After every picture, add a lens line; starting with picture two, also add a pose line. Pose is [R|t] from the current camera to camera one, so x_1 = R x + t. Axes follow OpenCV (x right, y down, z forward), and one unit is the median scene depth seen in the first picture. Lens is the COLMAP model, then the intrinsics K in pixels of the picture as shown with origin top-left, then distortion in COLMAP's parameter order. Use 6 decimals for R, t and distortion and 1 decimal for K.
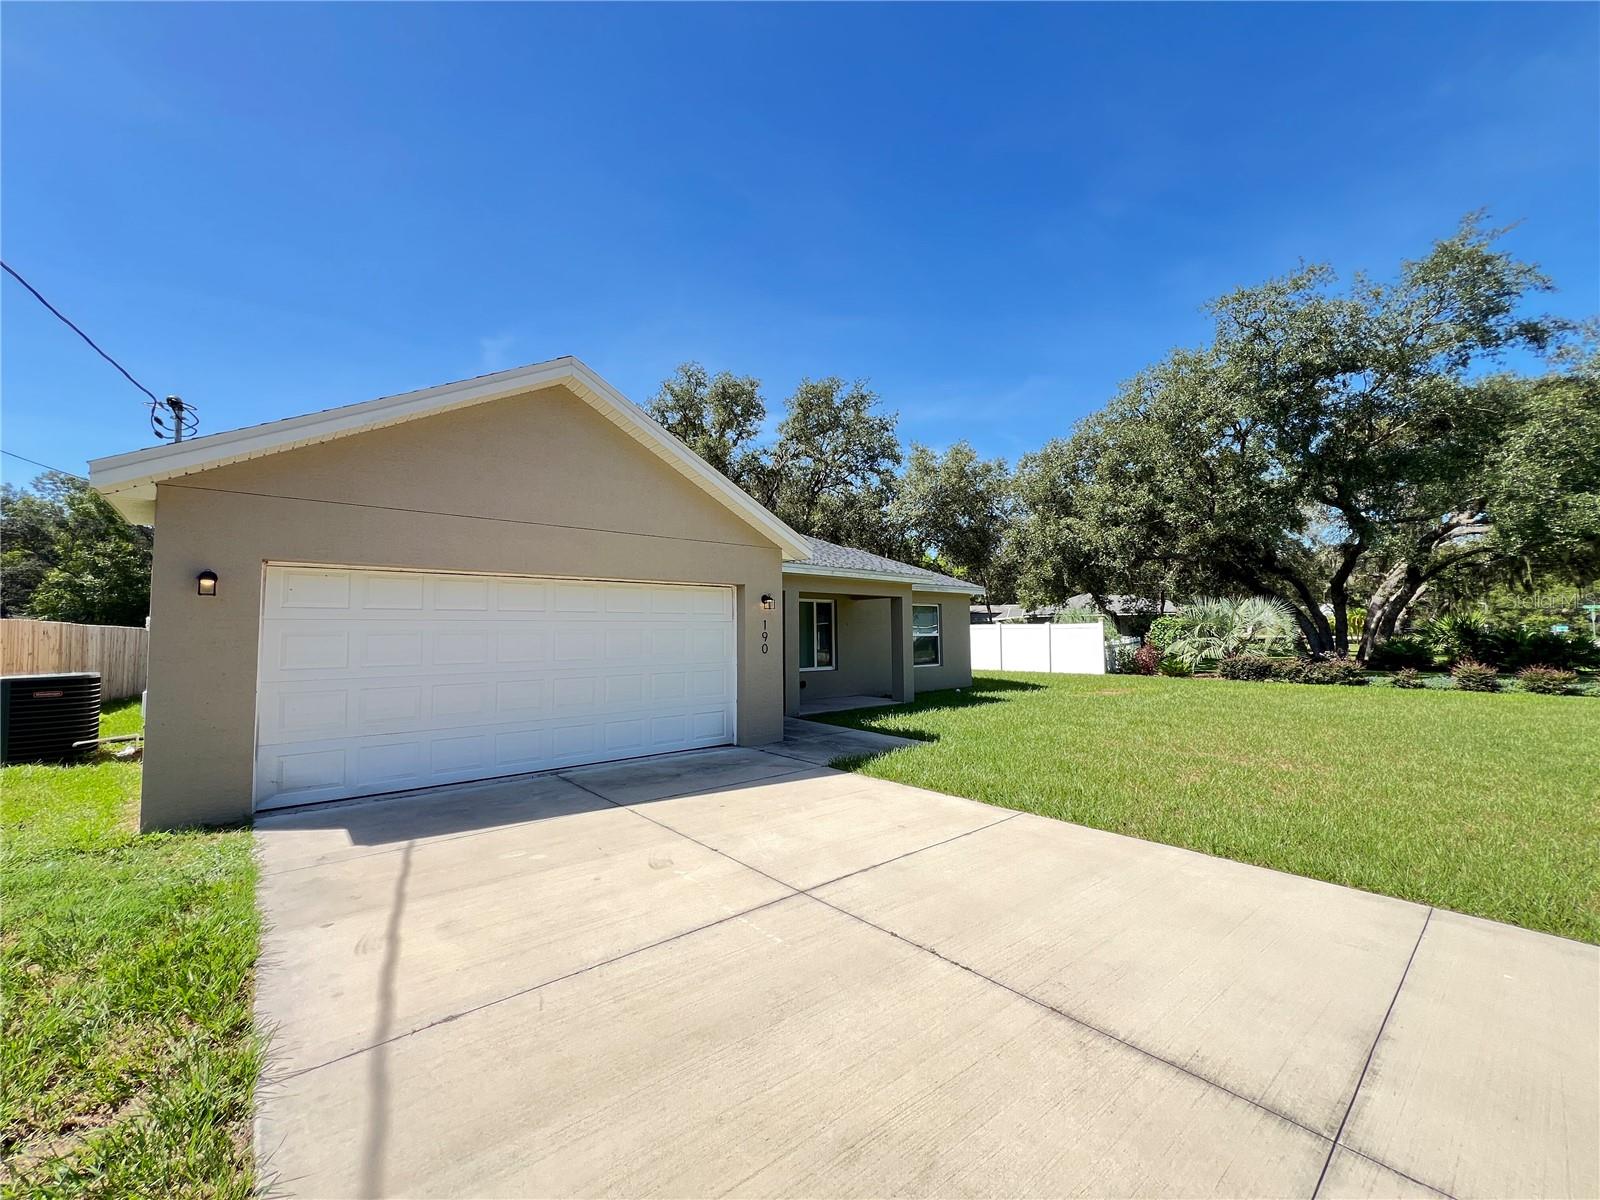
lens RADIAL K [[638.6, 0, 795.7], [0, 638.6, 598.3], [0, 0, 1]] dist [0.000225, 0.000250]
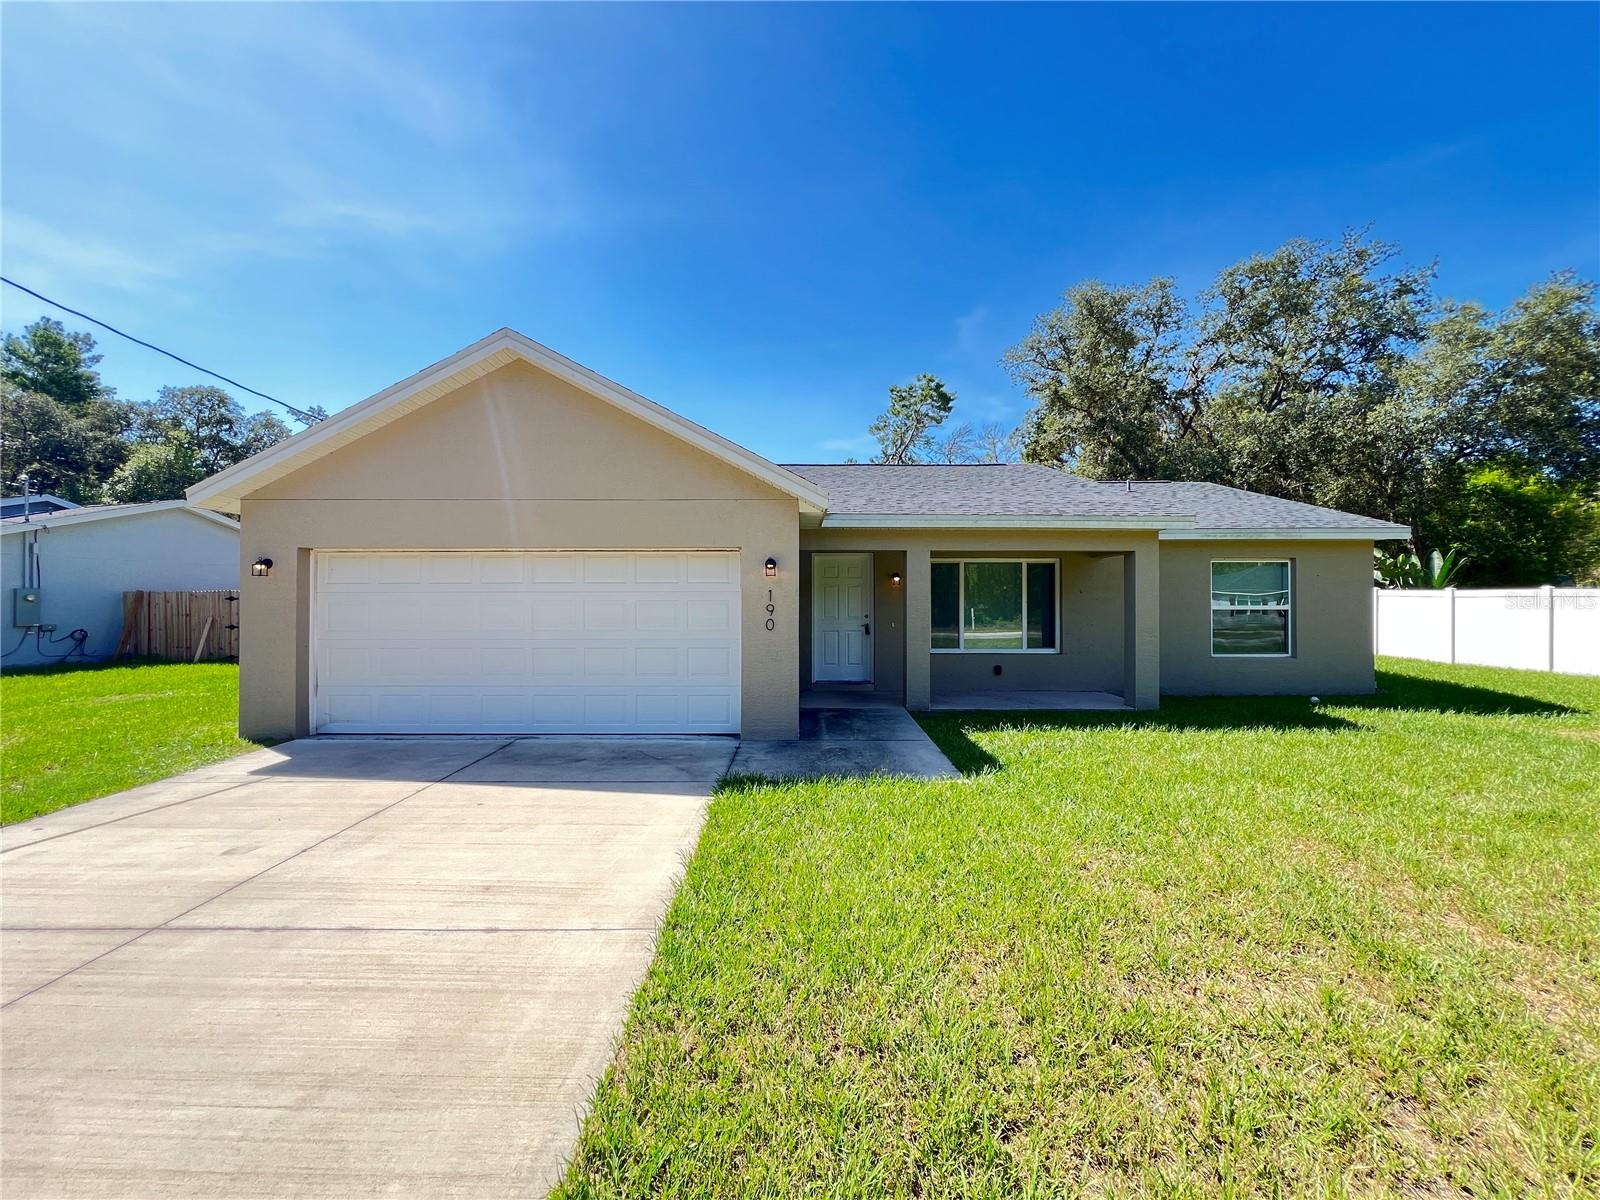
lens RADIAL K [[638.6, 0, 795.7], [0, 638.6, 598.3], [0, 0, 1]] dist [0.000225, 0.000250]
pose [[0.757427, 0.005527, -0.652896, 0.338926], [0.030939, 0.998537, 0.044345, 0.007089], [0.652186, -0.053787, 0.756148, 0.272126]]
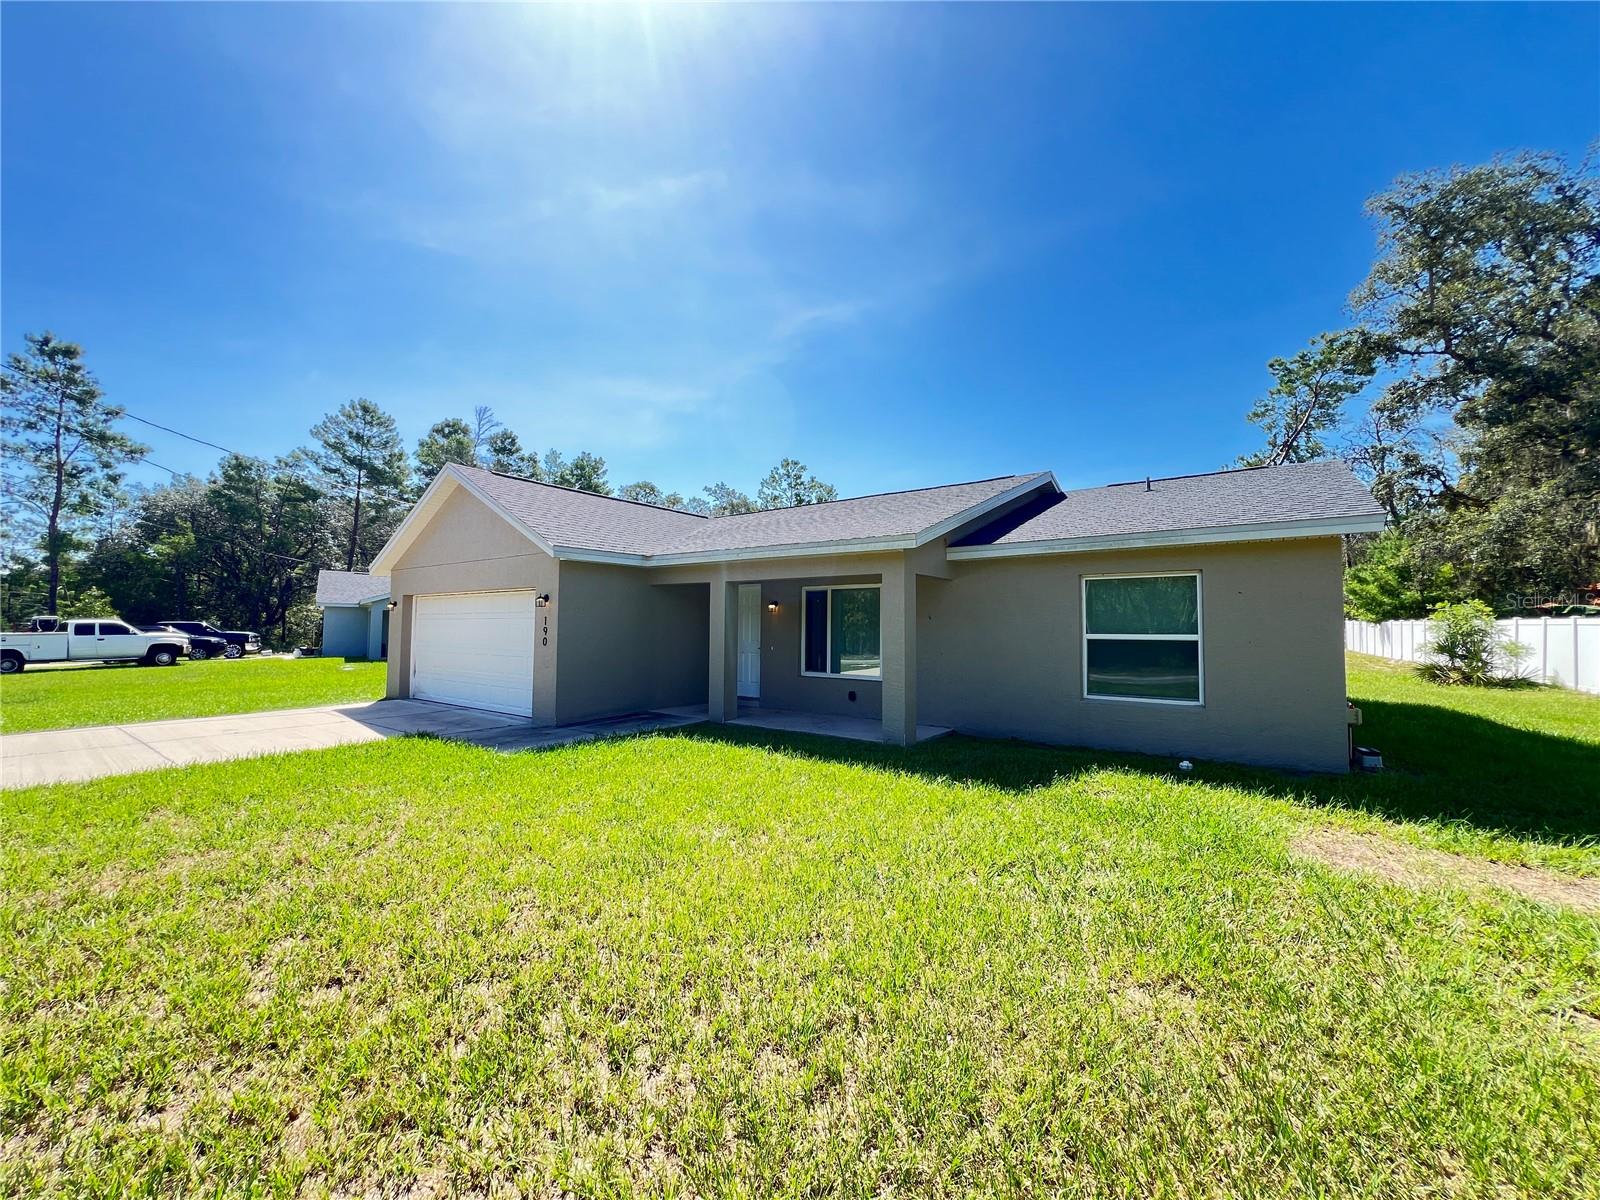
lens RADIAL K [[646.6, 0, 796.1], [0, 646.6, 594.1], [0, 0, 1]] dist [0.002392, 0.000473]
pose [[0.209944, -0.043048, -0.976765, 0.789185], [0.047362, 0.998305, -0.033817, 0.036557], [0.976566, -0.039162, 0.211627, 0.799632]]
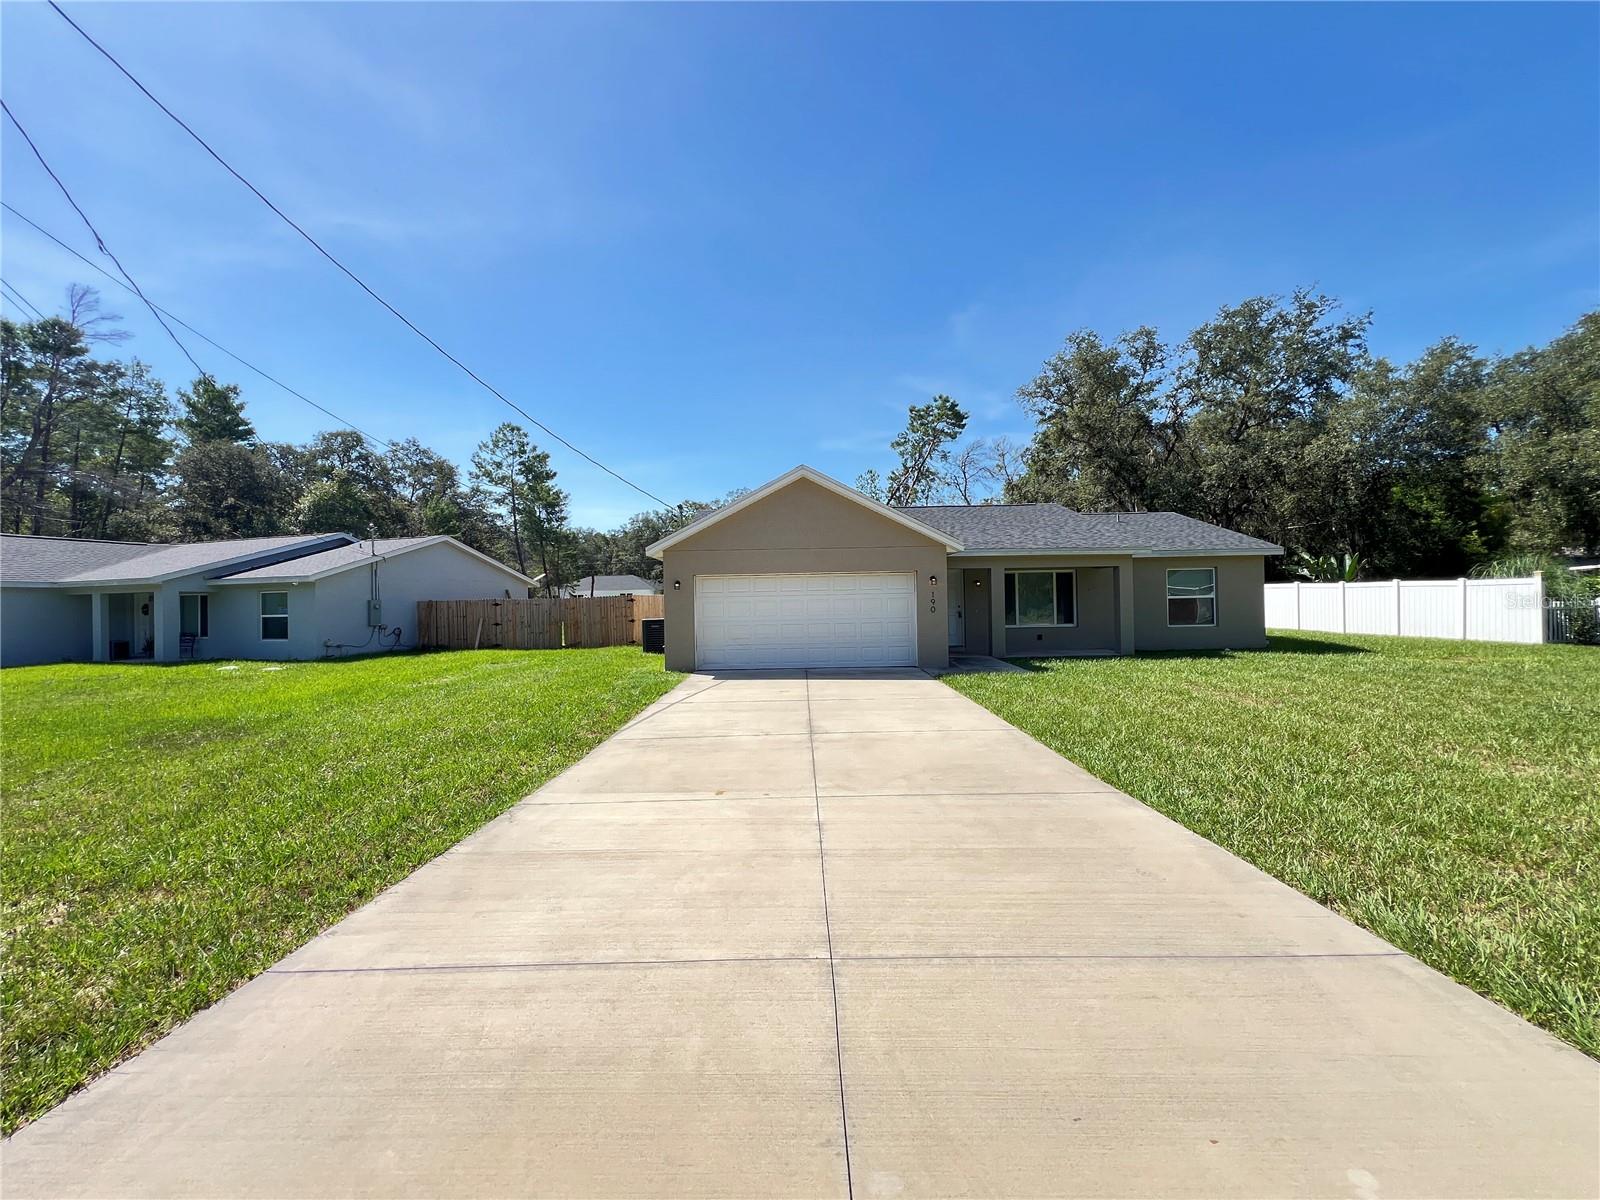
lens RADIAL K [[646.6, 0, 796.1], [0, 646.6, 594.1], [0, 0, 1]] dist [0.002392, 0.000473]
pose [[0.758376, -0.014189, -0.651662, 0.503623], [0.049609, 0.998120, 0.036000, -0.023607], [0.649926, -0.059629, 0.757654, -0.307281]]
